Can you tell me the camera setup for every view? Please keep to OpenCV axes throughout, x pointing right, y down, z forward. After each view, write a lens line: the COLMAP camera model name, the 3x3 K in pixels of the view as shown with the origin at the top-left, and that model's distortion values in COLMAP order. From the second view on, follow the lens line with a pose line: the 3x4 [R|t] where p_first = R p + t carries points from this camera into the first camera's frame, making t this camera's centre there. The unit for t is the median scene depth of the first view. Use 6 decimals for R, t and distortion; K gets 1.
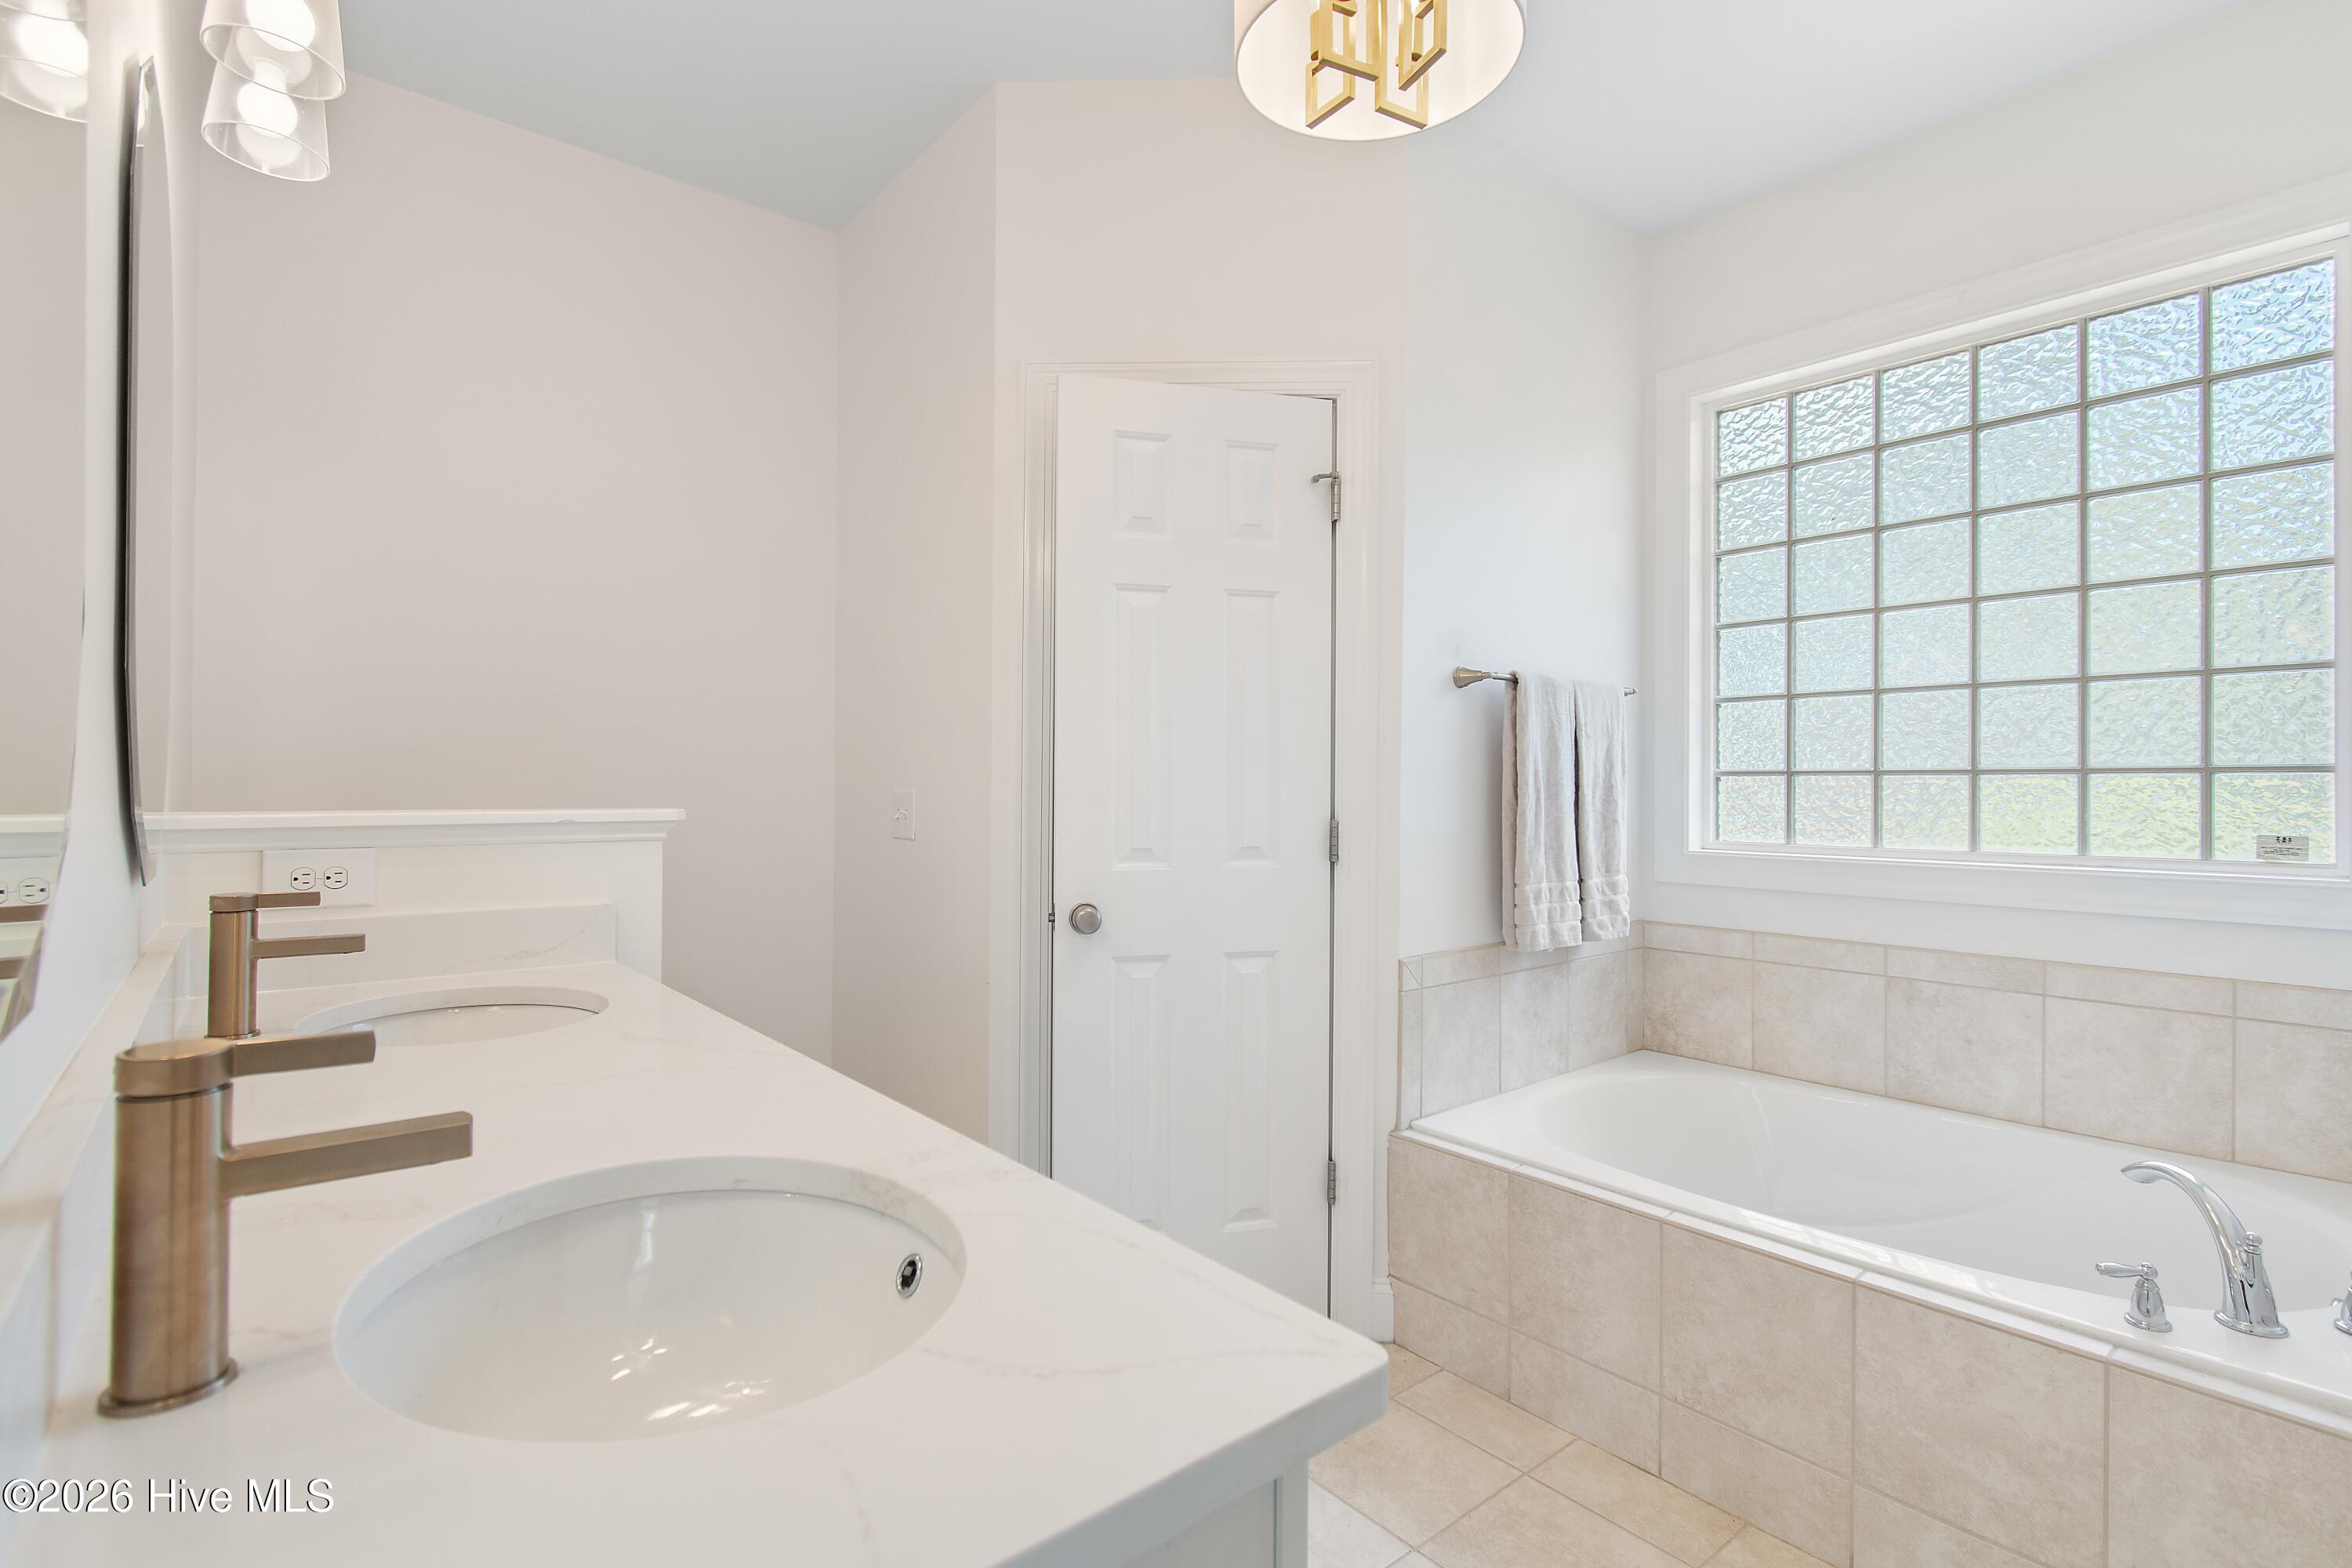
lens RADIAL K [[1098.1, 0, 1173.2], [0, 1098.1, 780.2], [0, 0, 1]] dist [-0.013255, -0.000149]
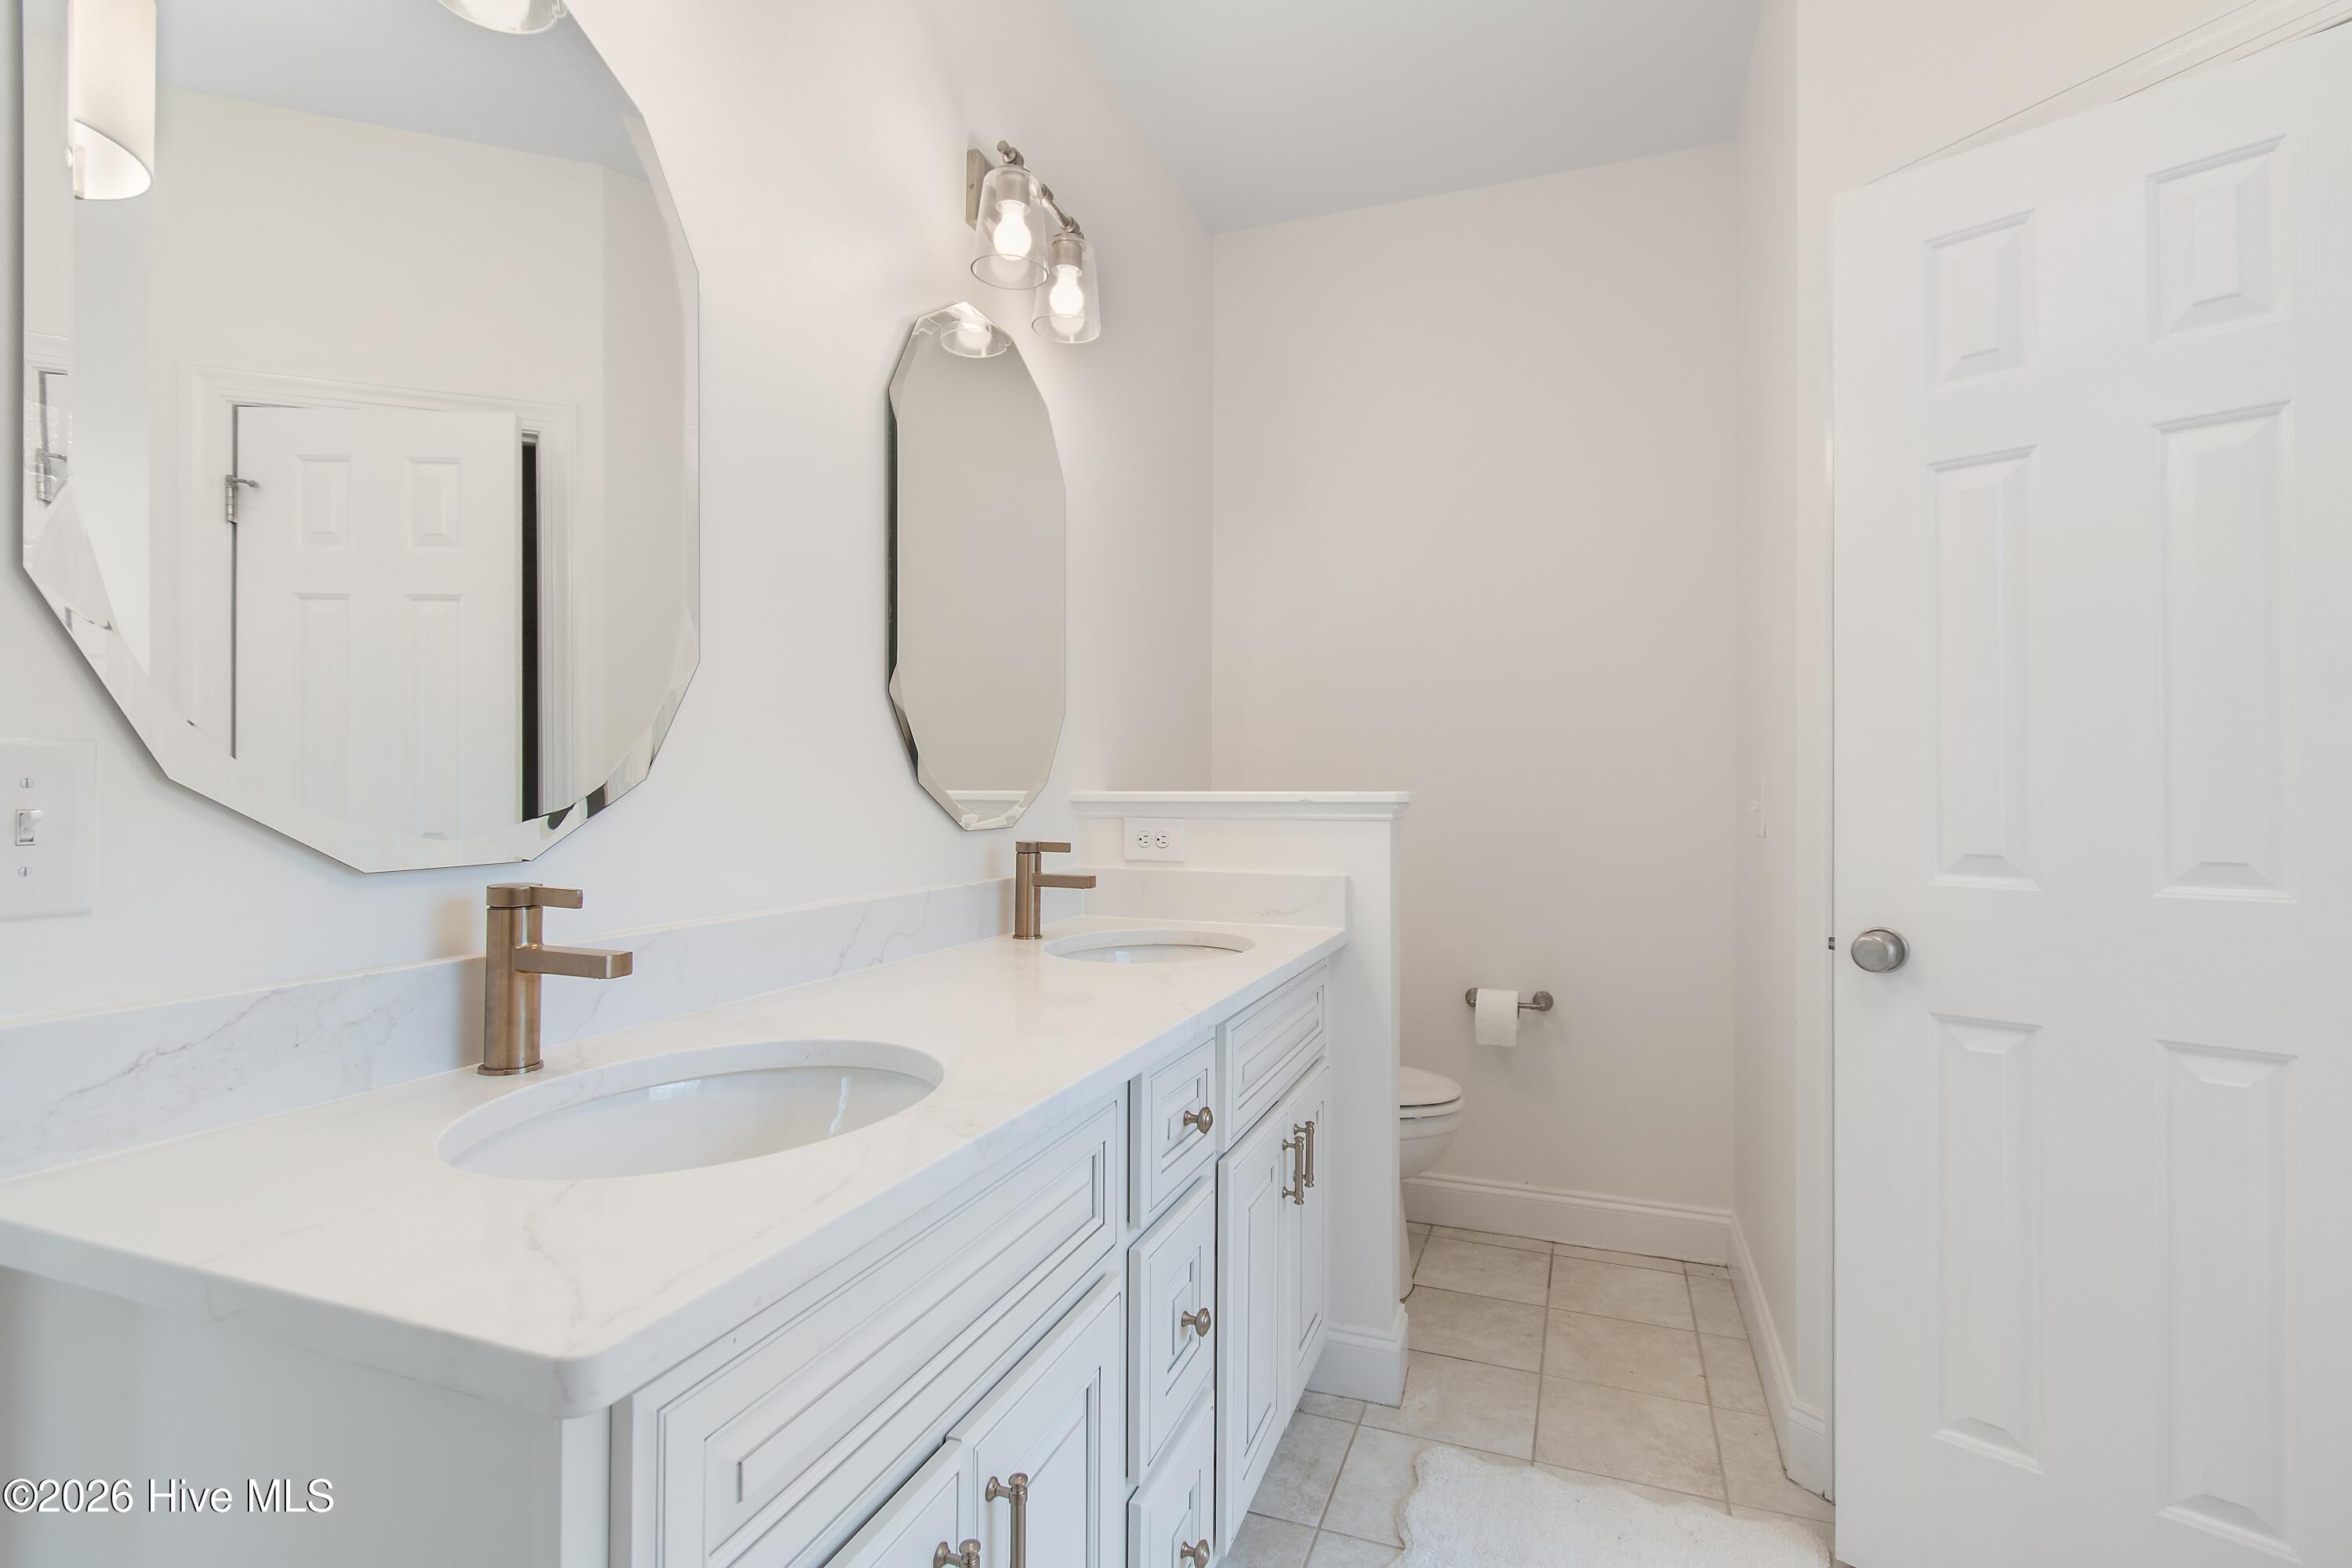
lens RADIAL K [[1098.1, 0, 1174.7], [0, 1098.1, 785.1], [0, 0, 1]] dist [-0.013255, -0.000149]
pose [[0.483032, -0.005693, -0.875584, 0.380918], [0.003760, 0.999983, -0.004427, 0.025762], [0.875595, -0.001154, 0.483045, 0.322070]]
